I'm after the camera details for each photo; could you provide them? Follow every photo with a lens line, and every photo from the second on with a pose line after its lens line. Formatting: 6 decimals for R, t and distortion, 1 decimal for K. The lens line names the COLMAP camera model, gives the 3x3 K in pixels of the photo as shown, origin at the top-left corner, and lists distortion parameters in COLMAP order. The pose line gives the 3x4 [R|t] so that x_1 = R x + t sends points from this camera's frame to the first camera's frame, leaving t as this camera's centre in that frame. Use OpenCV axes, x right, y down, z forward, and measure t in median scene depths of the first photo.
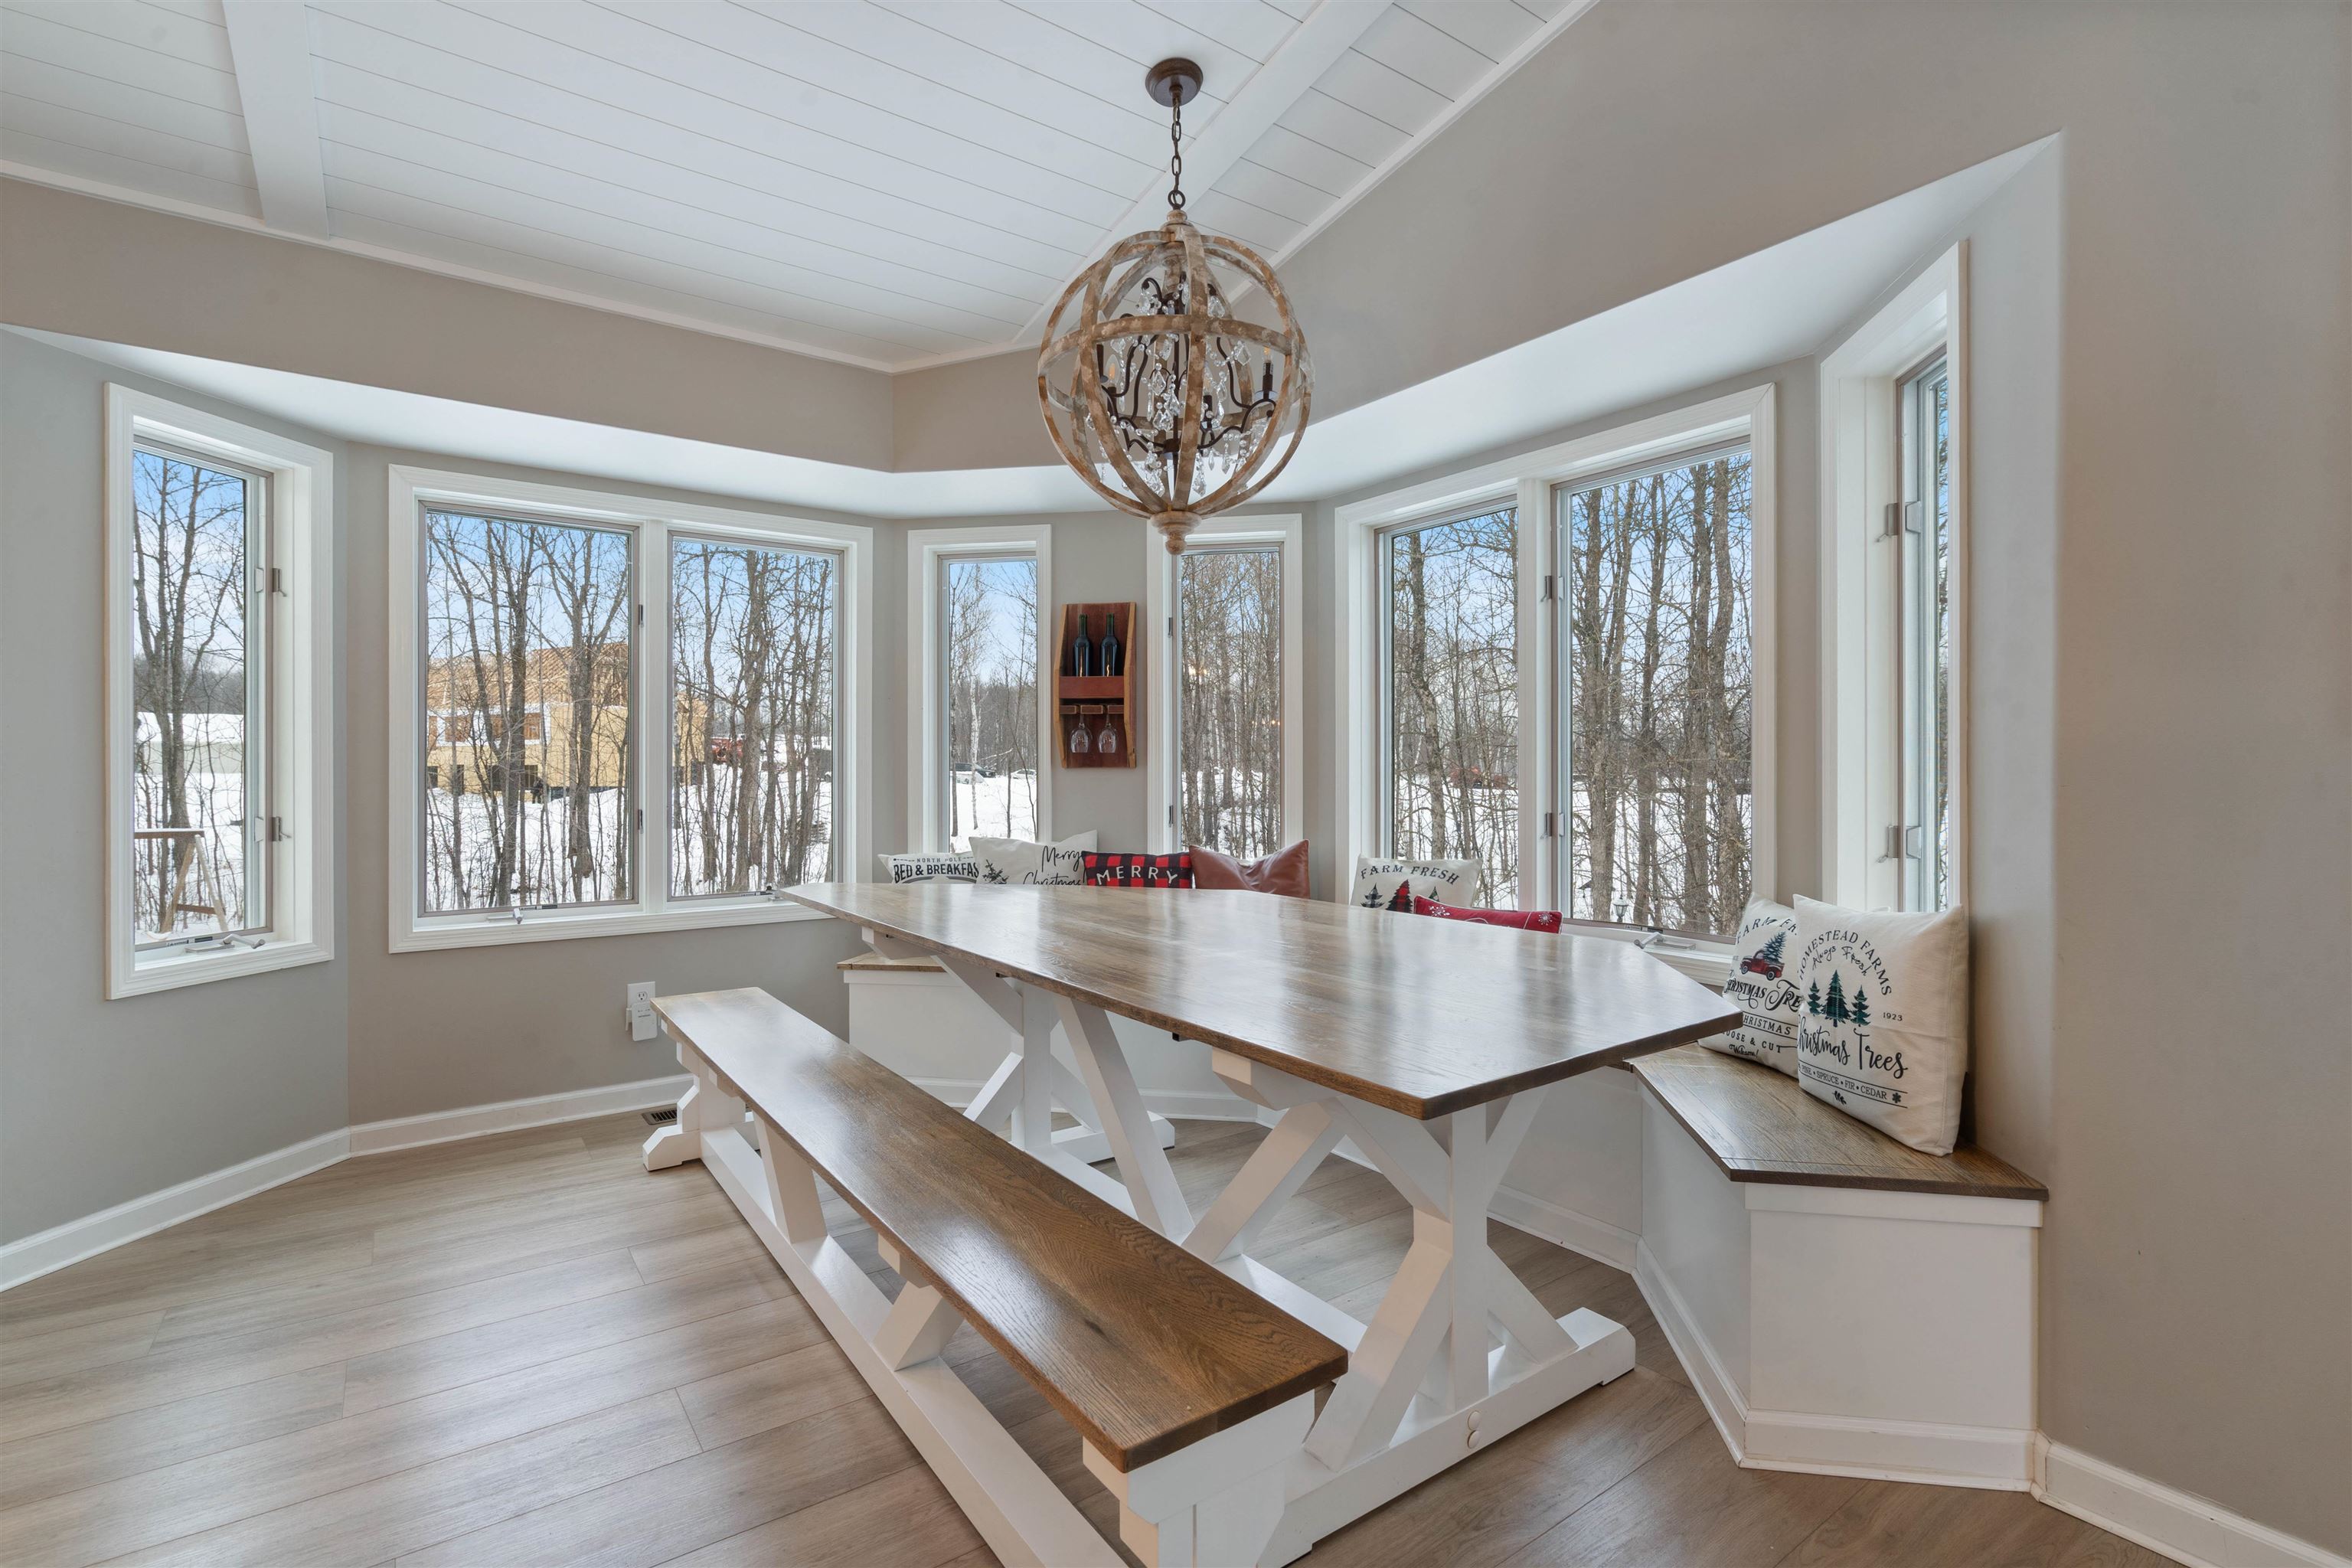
lens RADIAL K [[1068.3, 0, 1174.2], [0, 1068.3, 781.1], [0, 0, 1]] dist [-0.002681, 0.001219]
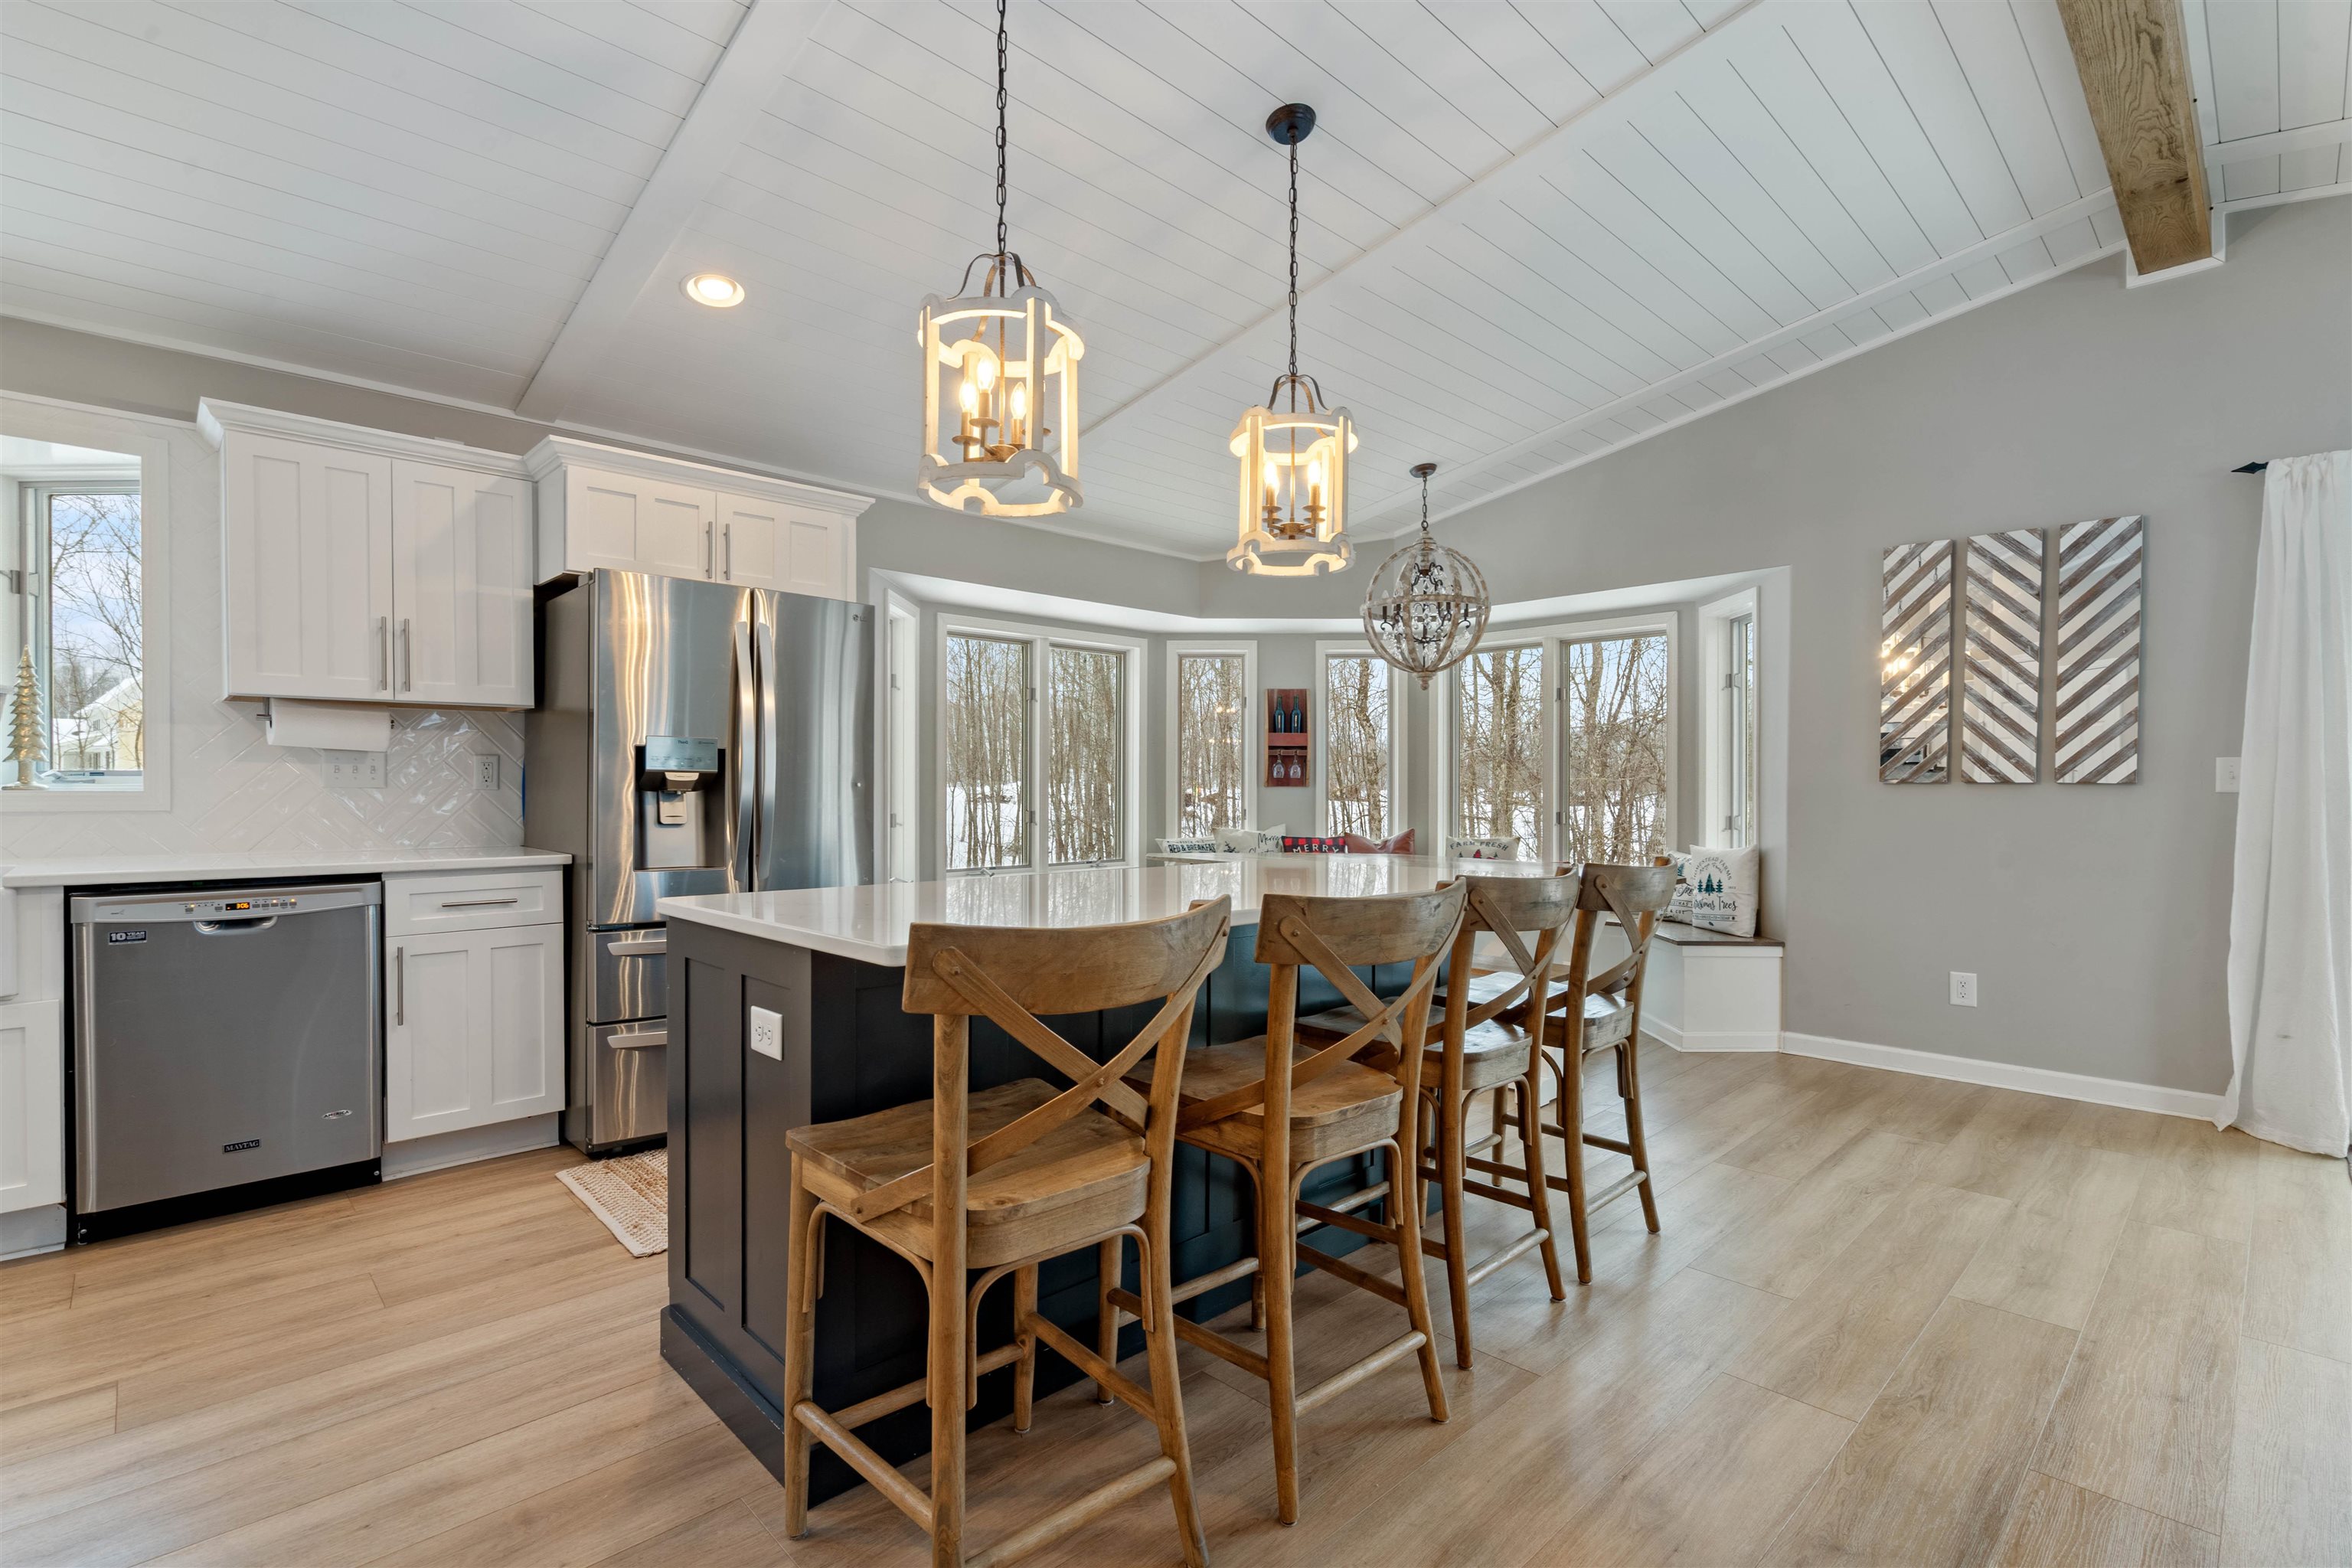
lens RADIAL K [[1068.3, 0, 1179.1], [0, 1068.3, 791.5], [0, 0, 1]] dist [-0.002681, 0.001219]
pose [[0.989648, 0.003789, 0.143465, -0.808897], [-0.003407, 0.999990, -0.002908, 0.001368], [-0.143475, 0.002389, 0.989651, -1.080101]]
